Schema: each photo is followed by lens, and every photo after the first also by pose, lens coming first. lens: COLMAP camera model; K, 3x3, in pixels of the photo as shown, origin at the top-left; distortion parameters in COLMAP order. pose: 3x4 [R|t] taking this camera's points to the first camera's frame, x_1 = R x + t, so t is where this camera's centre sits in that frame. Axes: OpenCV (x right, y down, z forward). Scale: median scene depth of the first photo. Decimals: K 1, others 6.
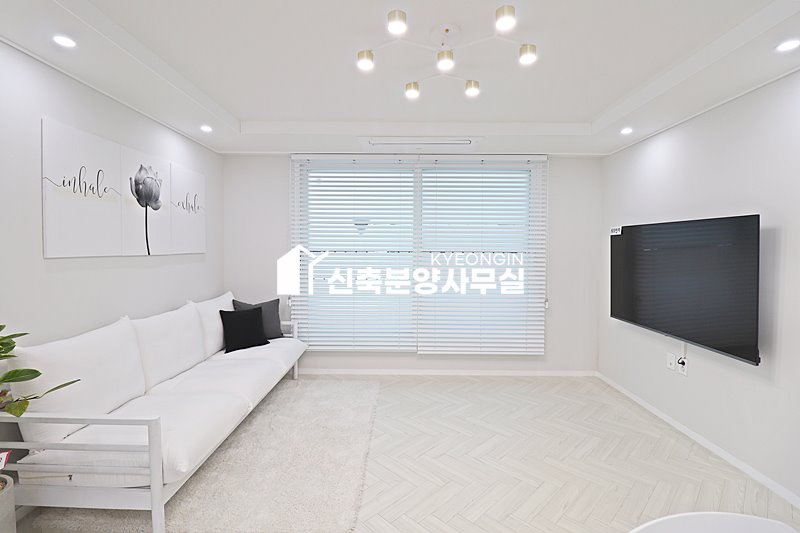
lens RADIAL K [[371.8, 0, 399.2], [0, 371.8, 259.3], [0, 0, 1]] dist [-0.005247, -0.009783]
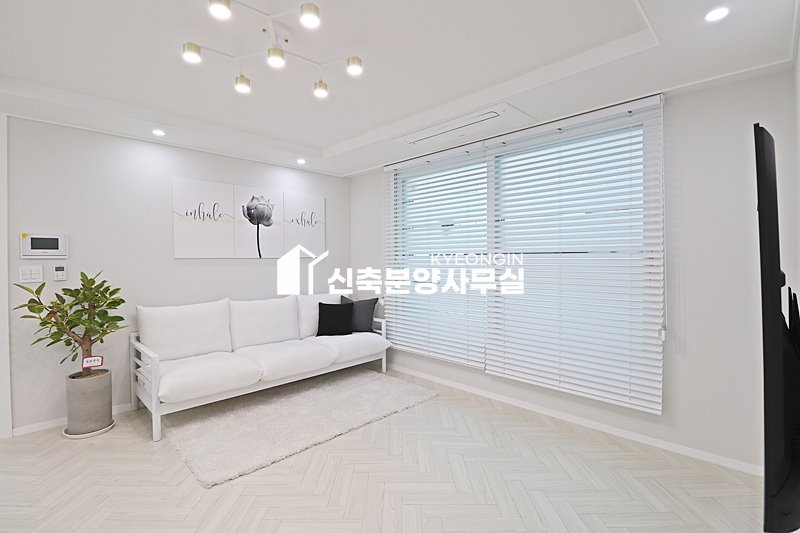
lens RADIAL K [[371.8, 0, 399.5], [0, 371.8, 259.3], [0, 0, 1]] dist [-0.005247, -0.009783]
pose [[0.711301, -0.010261, -0.702812, 0.607765], [-0.008887, 0.999682, -0.023590, 0.019846], [0.702831, 0.023025, 0.710984, 0.299205]]
